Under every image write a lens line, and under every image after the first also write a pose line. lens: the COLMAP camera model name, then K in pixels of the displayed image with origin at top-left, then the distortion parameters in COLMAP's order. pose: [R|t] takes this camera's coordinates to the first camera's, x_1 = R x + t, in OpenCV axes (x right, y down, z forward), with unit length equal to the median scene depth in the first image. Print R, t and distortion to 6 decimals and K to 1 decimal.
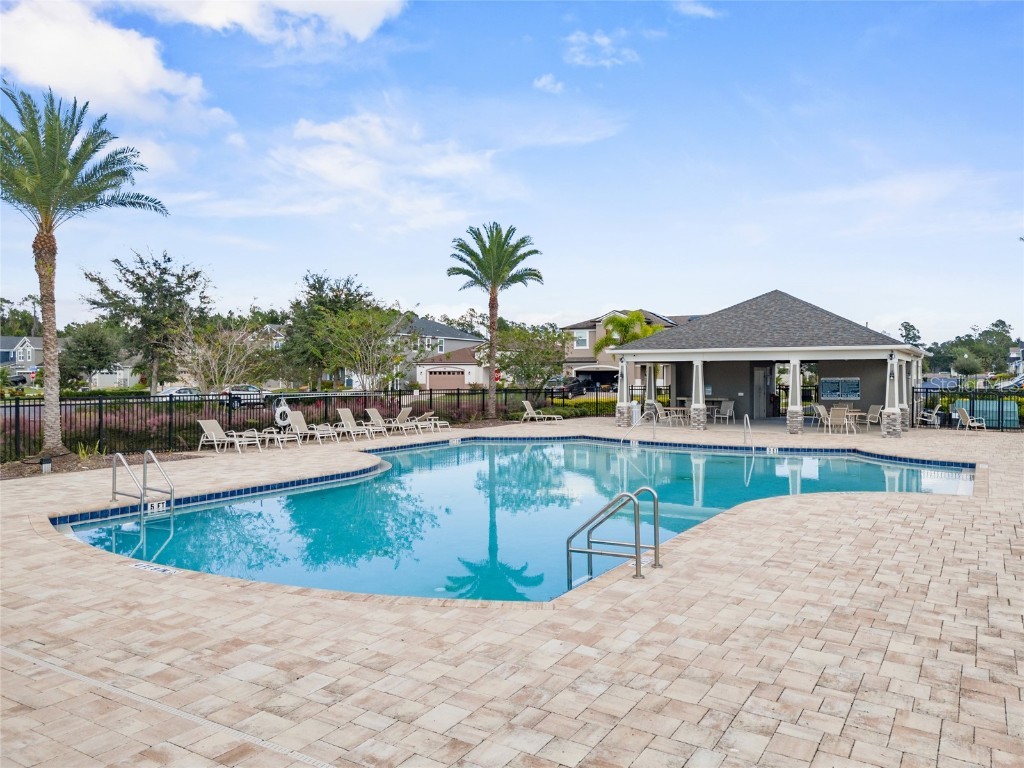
lens RADIAL K [[749.3, 0, 515.4], [0, 749.3, 380.2], [0, 0, 1]] dist [0.070361, -0.057408]
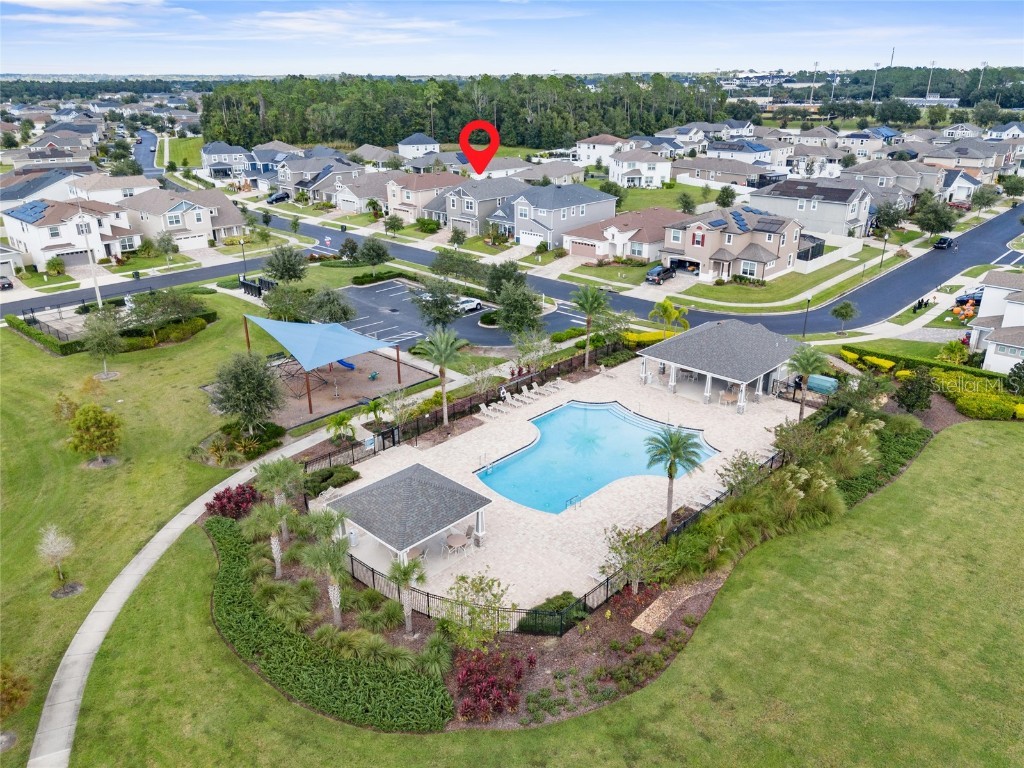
lens RADIAL K [[749.3, 0, 512.4], [0, 749.3, 382.8], [0, 0, 1]] dist [0.070361, -0.057408]
pose [[0.977635, 0.076307, -0.195977, 0.214669], [0.002186, 0.928117, 0.372282, -0.832986], [0.210297, -0.364384, 0.907193, -1.208269]]
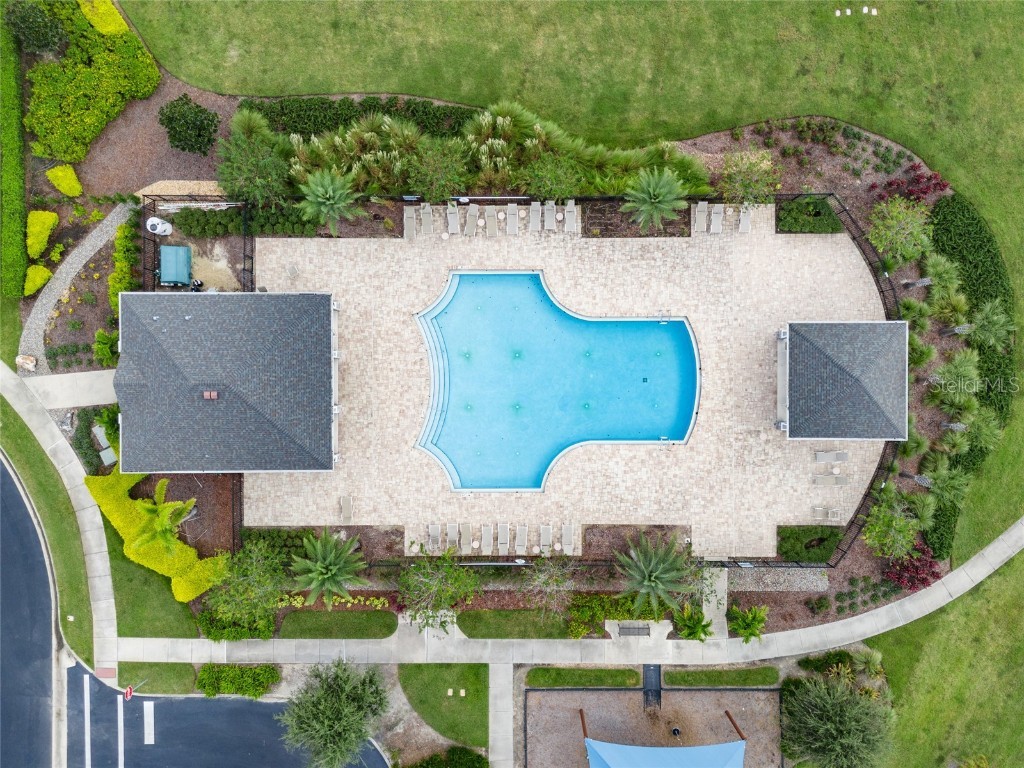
lens RADIAL K [[749.3, 0, 513.5], [0, 749.3, 389.9], [0, 0, 1]] dist [0.070361, -0.057408]
pose [[-0.524969, -0.851099, -0.006167, 0.083871], [0.005798, -0.010822, 0.999925, -1.606402], [-0.851102, 0.524894, 0.010616, 0.625128]]
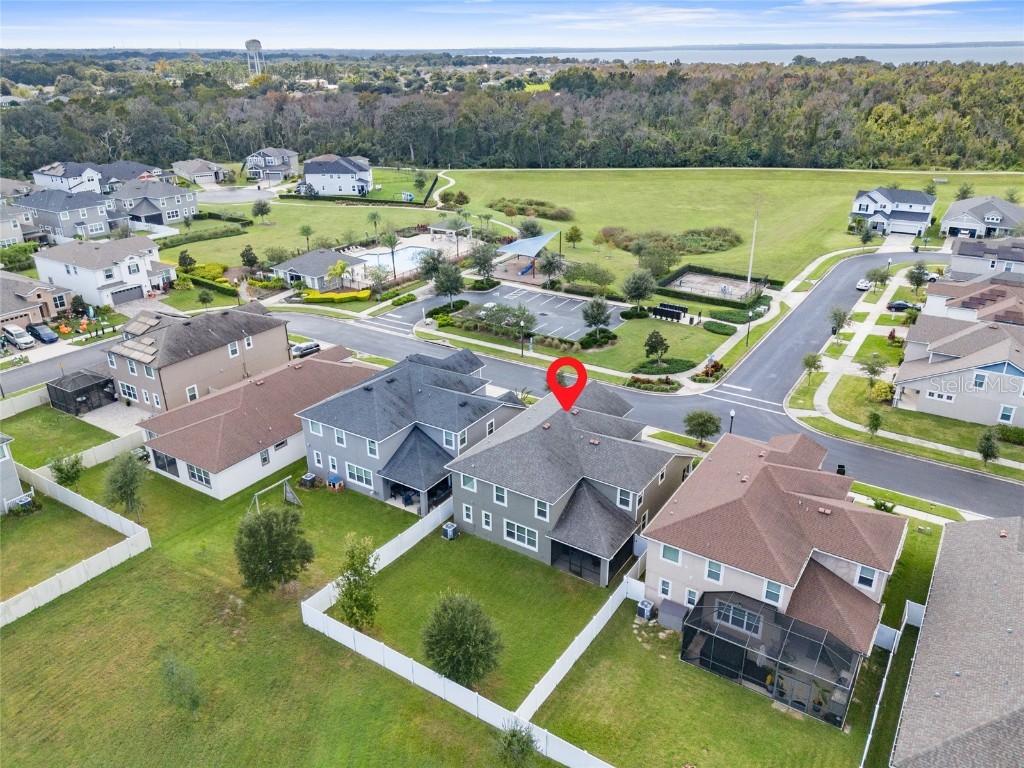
lens RADIAL K [[749.3, 0, 517.1], [0, 749.3, 382.9], [0, 0, 1]] dist [0.070361, -0.057408]
pose [[-0.999771, -0.008078, 0.019796, -0.874411], [0.000676, 0.913486, 0.406869, -1.228889], [-0.021370, 0.406789, -0.913272, 5.533334]]
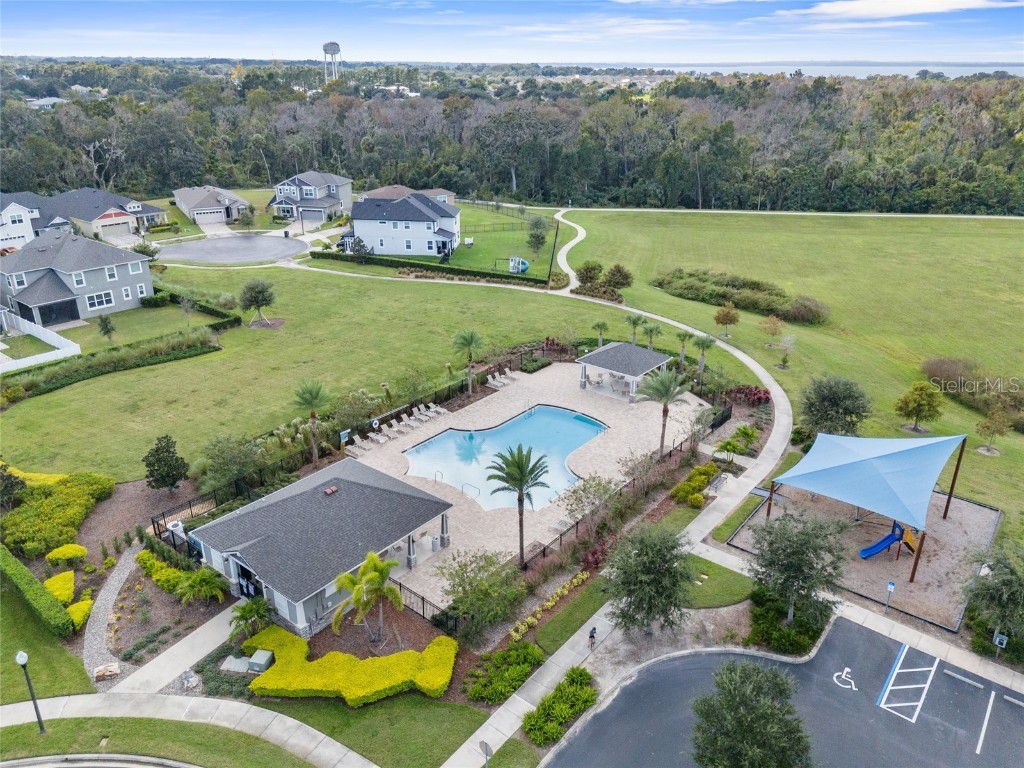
lens RADIAL K [[749.3, 0, 514.8], [0, 749.3, 384.1], [0, 0, 1]] dist [0.070361, -0.057408]
pose [[-0.992270, -0.058590, 0.109398, -0.181286], [-0.010822, 0.919028, 0.394043, -0.983362], [-0.123627, 0.389813, -0.912558, 2.503732]]
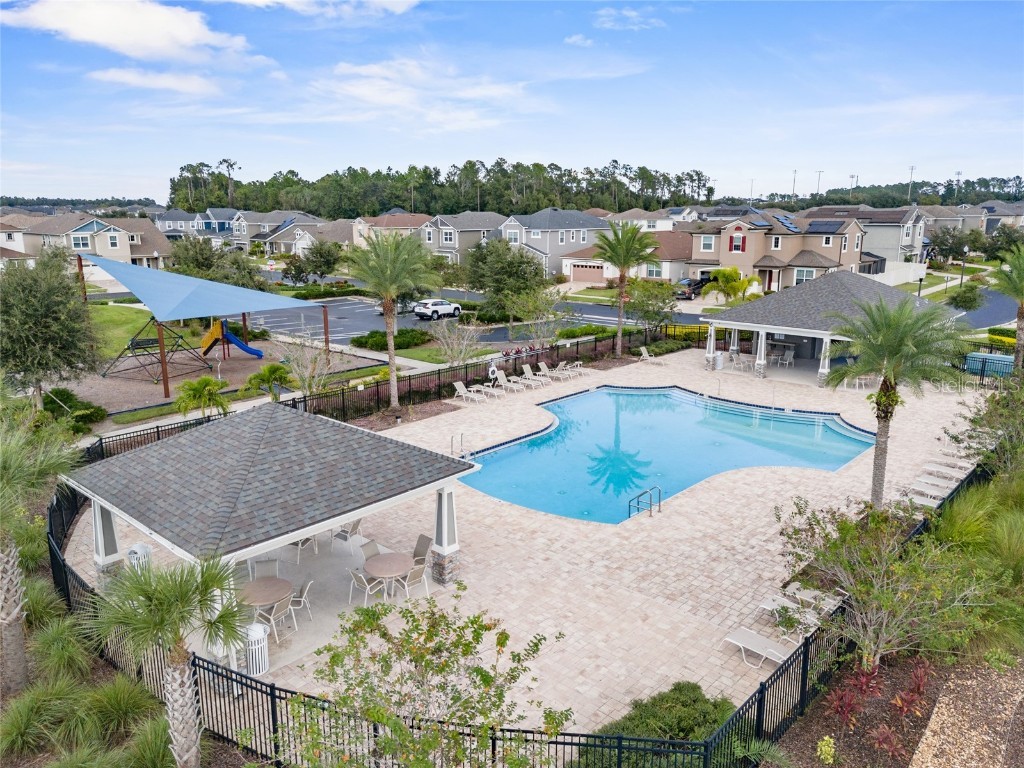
lens RADIAL K [[749.3, 0, 514.0], [0, 749.3, 383.4], [0, 0, 1]] dist [0.070361, -0.057408]
pose [[0.982614, 0.041729, -0.180912, 0.038506], [-0.000848, 0.975413, 0.220384, -0.248869], [0.185661, -0.216399, 0.958489, -0.509114]]
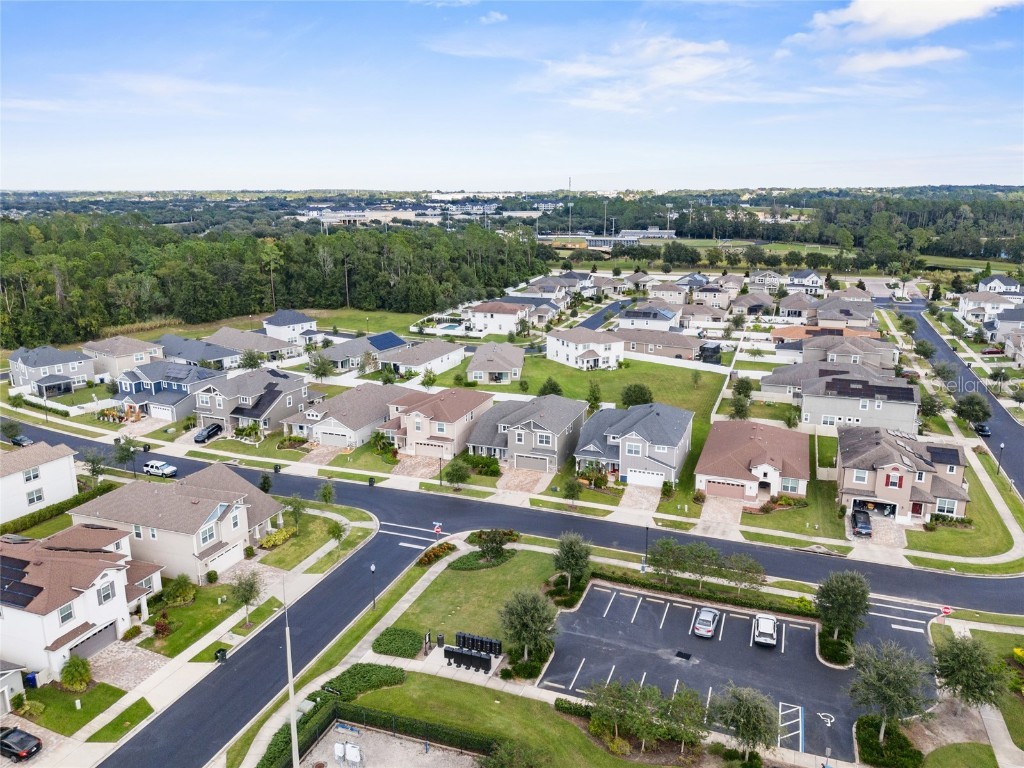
lens RADIAL K [[749.3, 0, 514.4], [0, 749.3, 382.5], [0, 0, 1]] dist [0.070361, -0.057408]
pose [[0.981423, -0.051782, 0.184736, -1.859361], [0.004969, 0.969426, 0.245334, -1.357770], [-0.191791, -0.239858, 0.951674, -0.271173]]
